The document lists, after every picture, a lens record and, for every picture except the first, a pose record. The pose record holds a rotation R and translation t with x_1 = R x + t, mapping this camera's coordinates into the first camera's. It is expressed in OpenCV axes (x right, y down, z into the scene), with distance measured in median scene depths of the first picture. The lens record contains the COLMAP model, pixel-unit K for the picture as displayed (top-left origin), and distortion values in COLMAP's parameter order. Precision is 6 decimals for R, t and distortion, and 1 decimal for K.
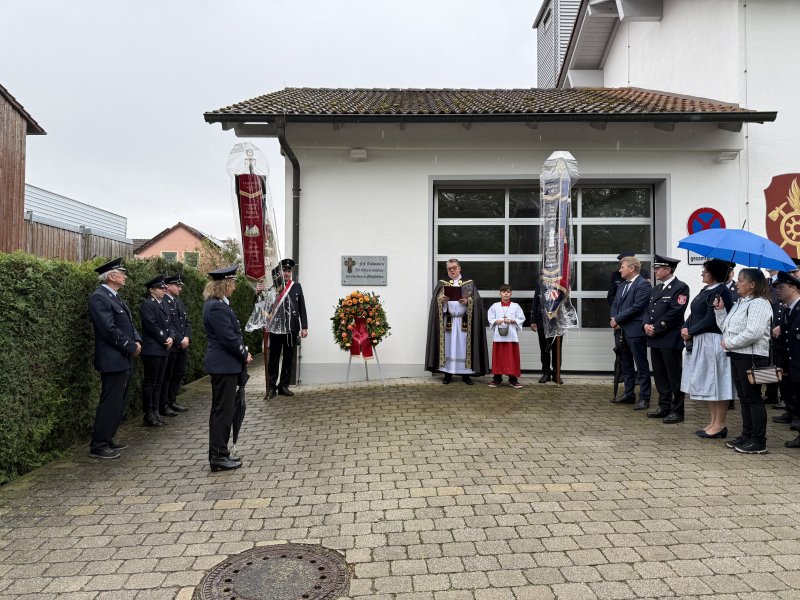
lens RADIAL K [[554.4, 0, 396.8], [0, 554.4, 293.7], [0, 0, 1]] dist [0.031324, -0.035889]
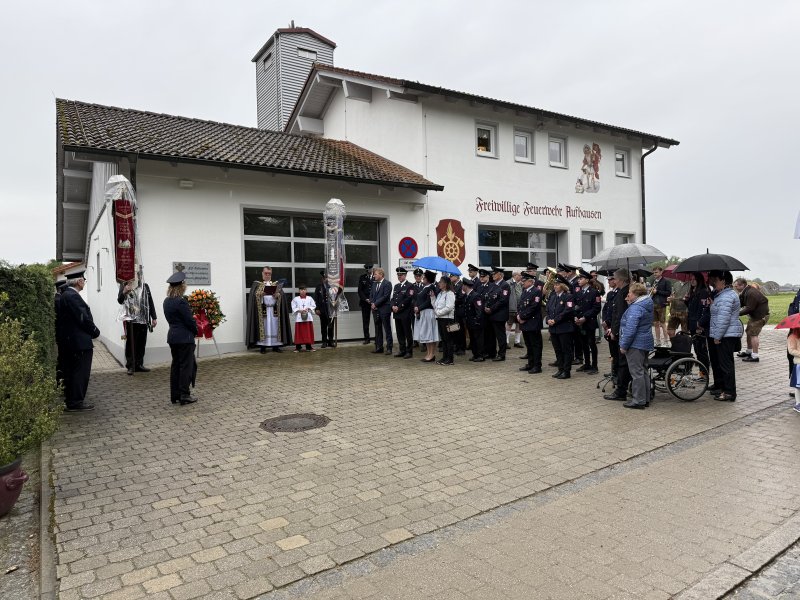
lens RADIAL K [[554.4, 0, 400.5], [0, 554.4, 300.2], [0, 0, 1]] dist [0.031324, -0.035889]
pose [[0.832627, -0.023070, 0.553353, -0.412208], [0.011733, 0.999643, 0.024022, -0.005523], [-0.553709, -0.013509, 0.832600, -0.394164]]
